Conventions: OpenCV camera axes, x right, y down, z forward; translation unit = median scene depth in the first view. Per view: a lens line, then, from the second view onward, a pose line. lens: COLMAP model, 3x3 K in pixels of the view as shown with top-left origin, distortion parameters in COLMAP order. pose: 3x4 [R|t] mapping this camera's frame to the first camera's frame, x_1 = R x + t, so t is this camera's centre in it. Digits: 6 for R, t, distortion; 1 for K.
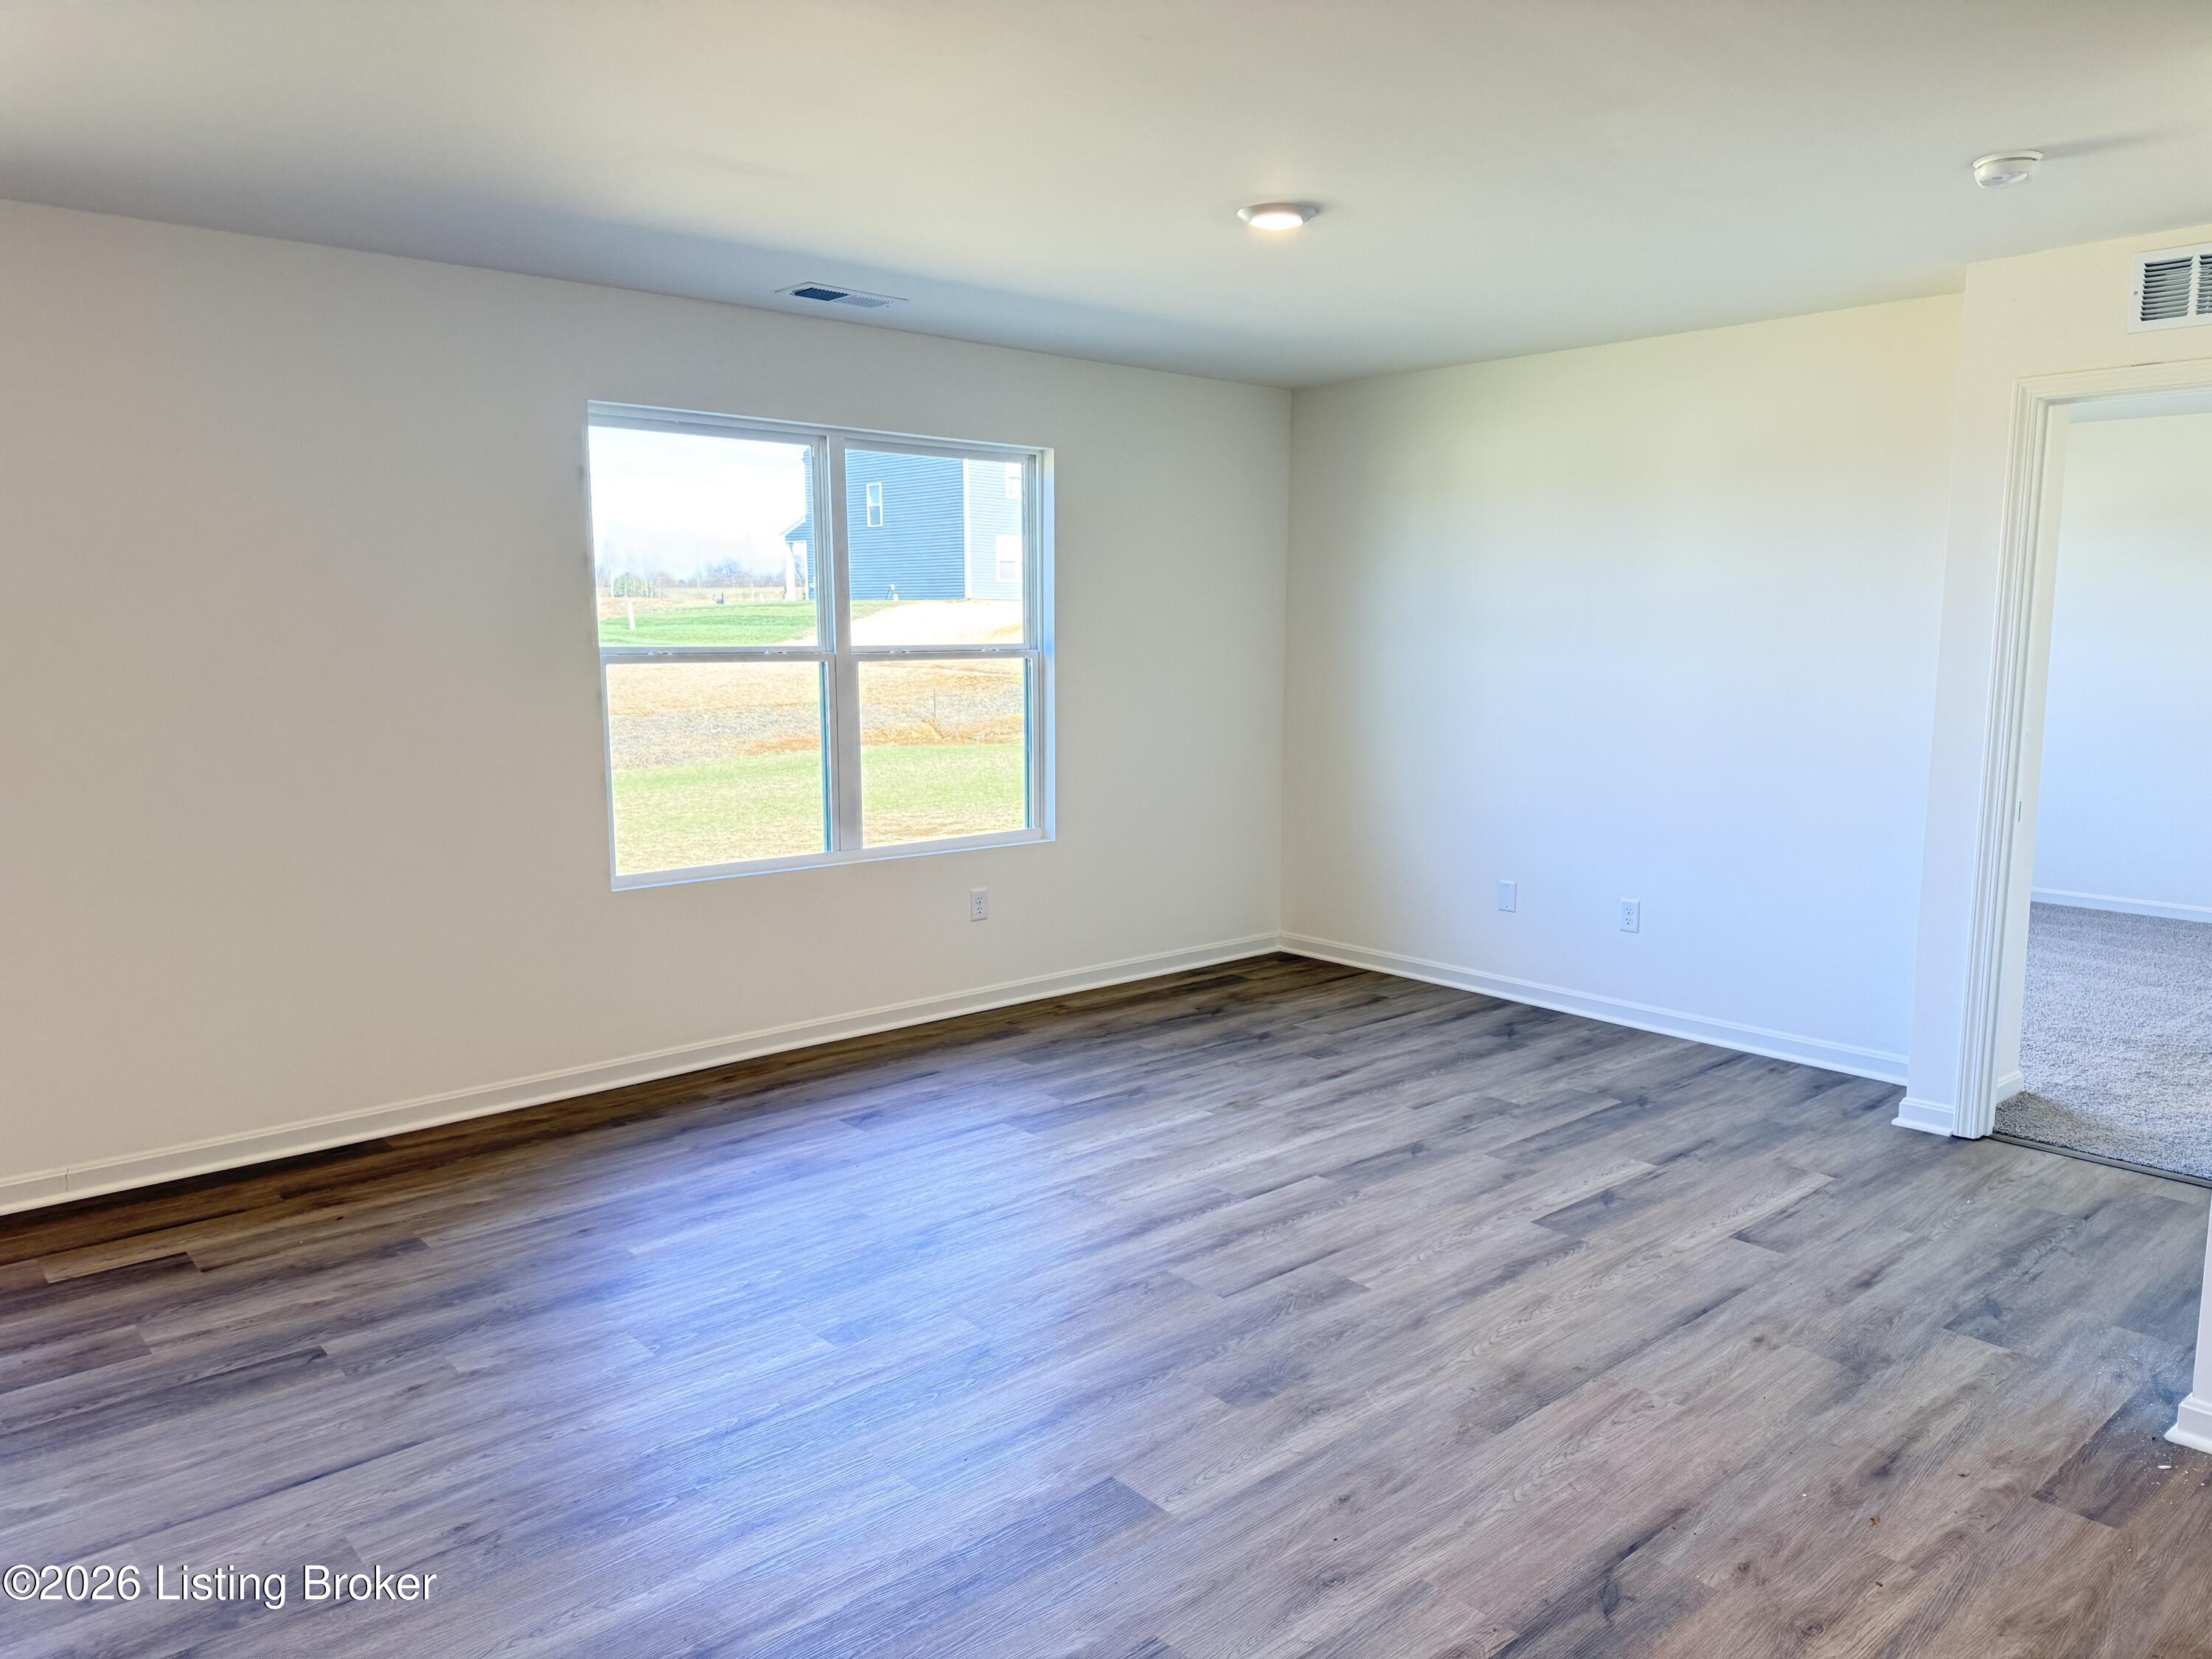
lens RADIAL K [[1543.3, 0, 1116.7], [0, 1543.3, 823.5], [0, 0, 1]] dist [0.077220, -0.098578]
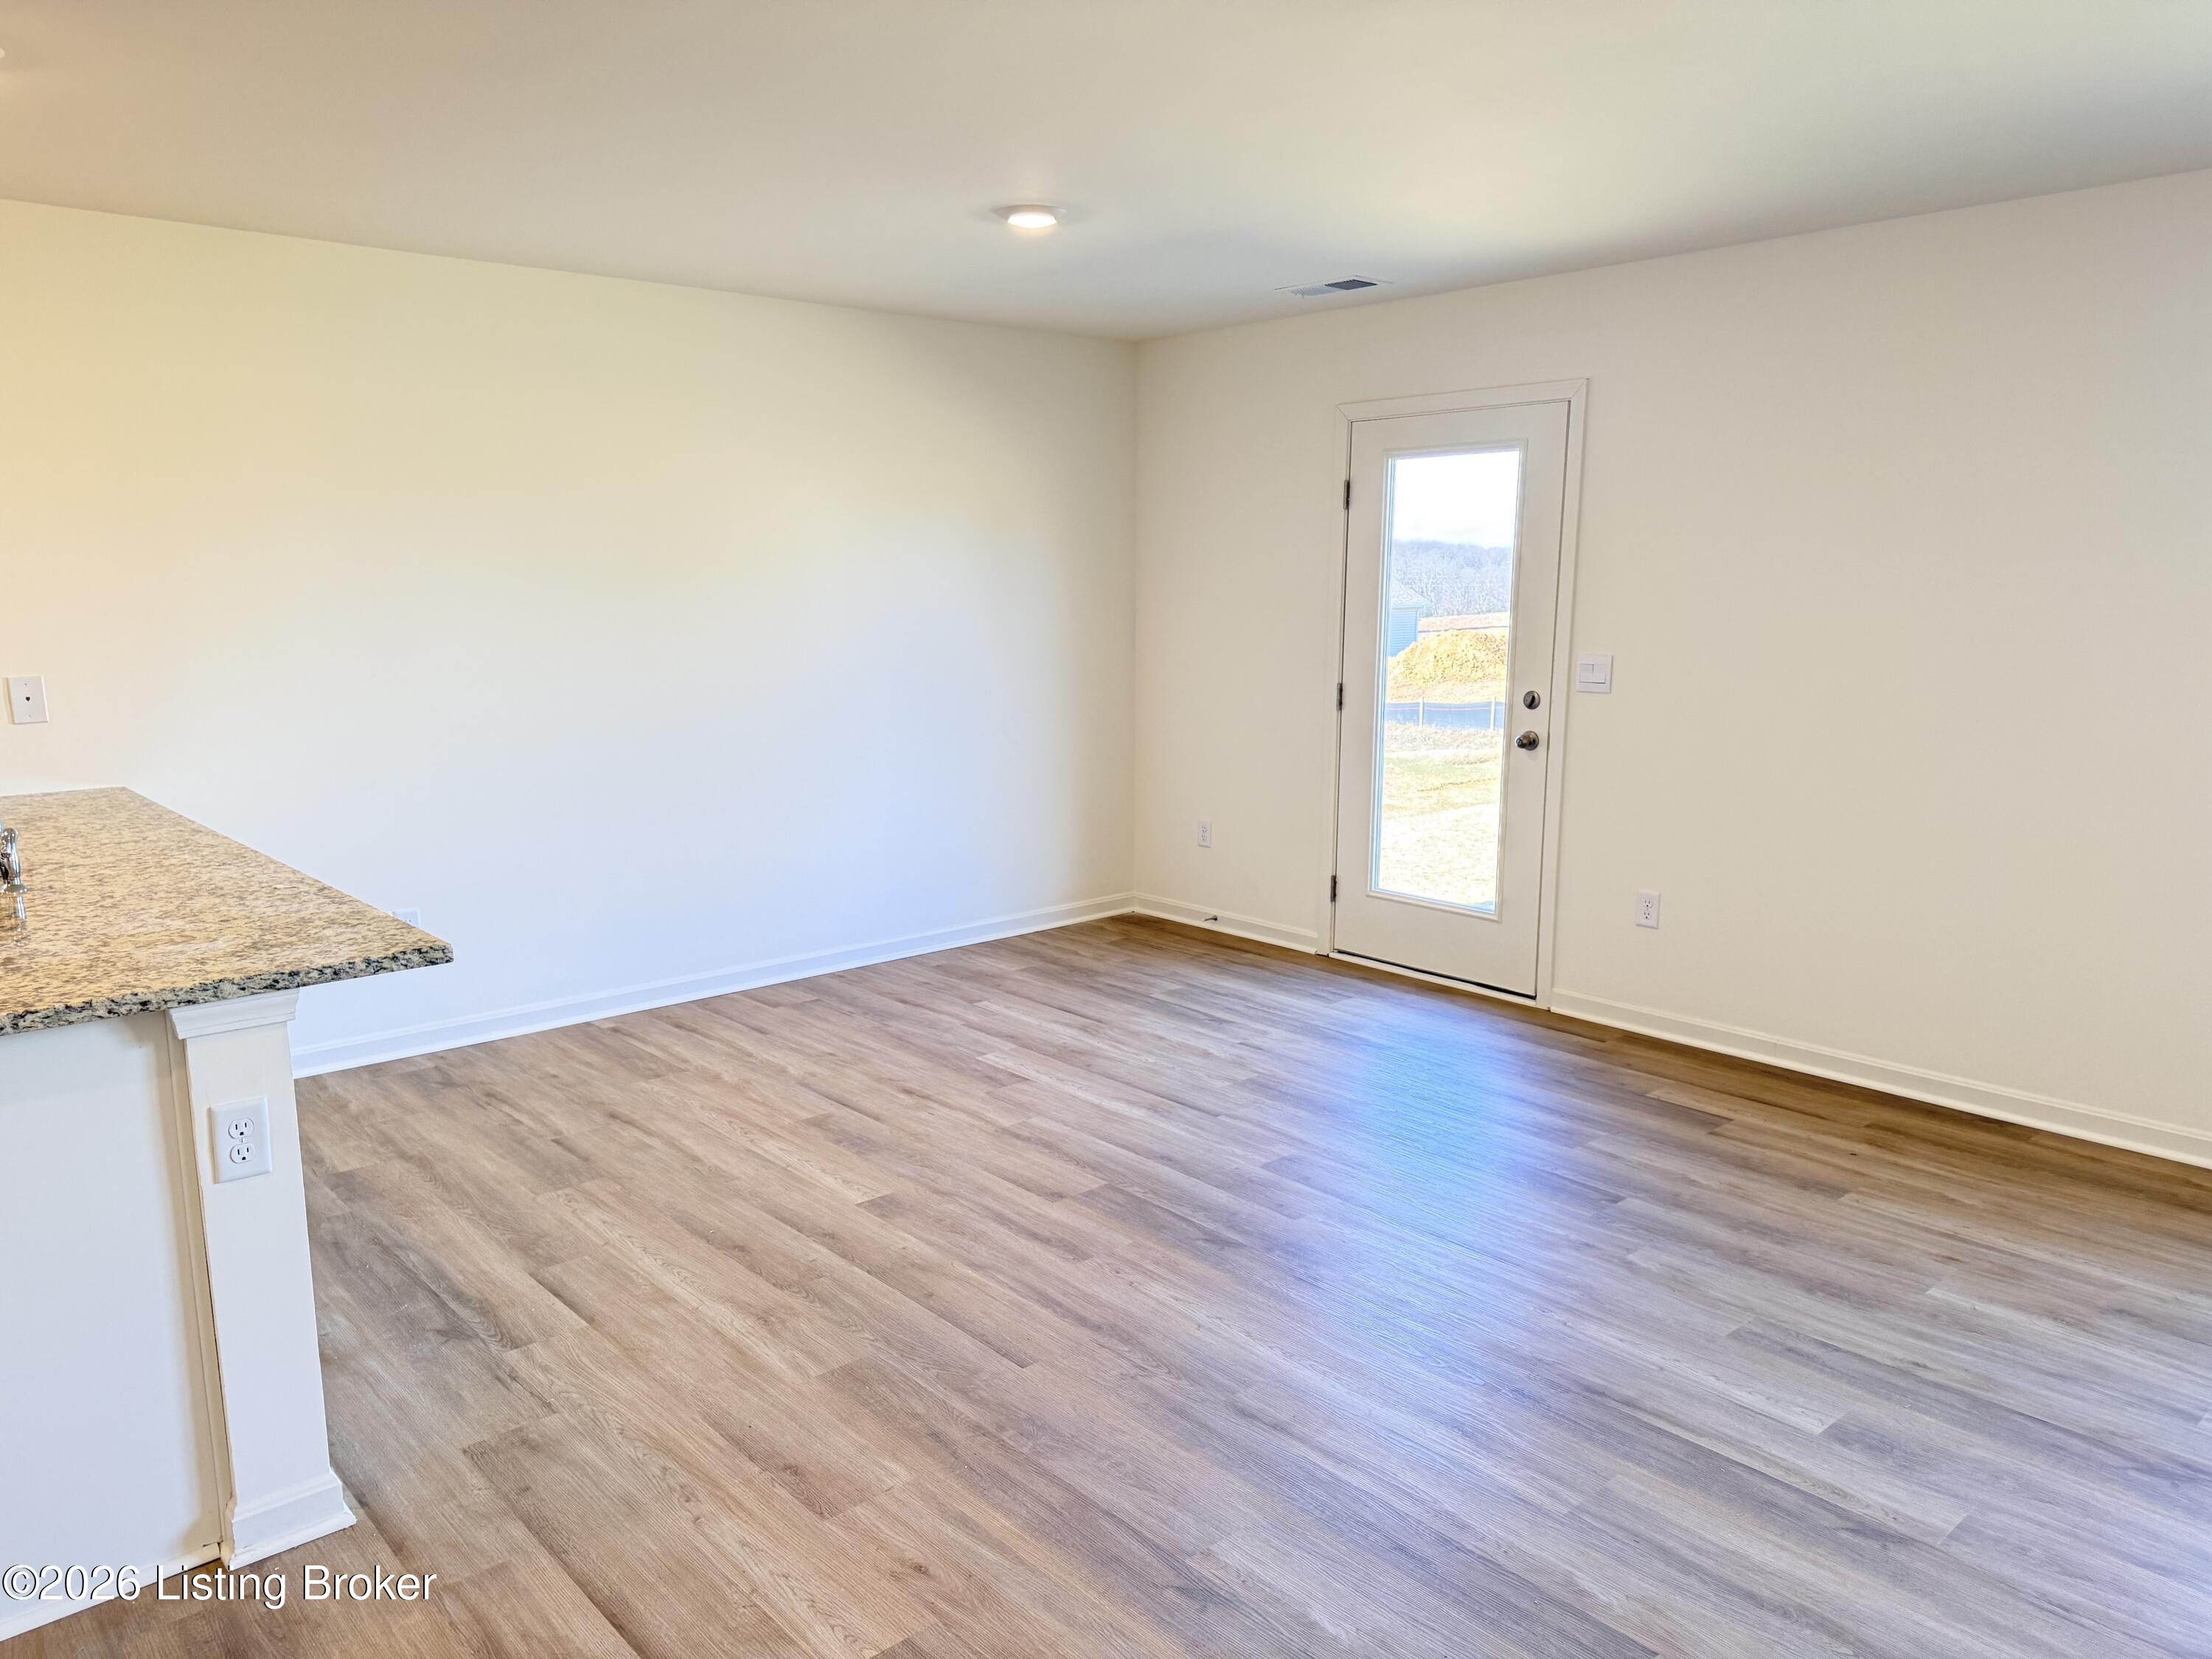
lens RADIAL K [[1542.2, 0, 1113.2], [0, 1542.2, 832.9], [0, 0, 1]] dist [0.104746, -0.155234]
pose [[0.013953, 0.164648, -0.986254, 0.470637], [-0.134001, 0.977760, 0.161334, -0.058849], [0.990883, 0.129908, 0.035706, 0.413314]]
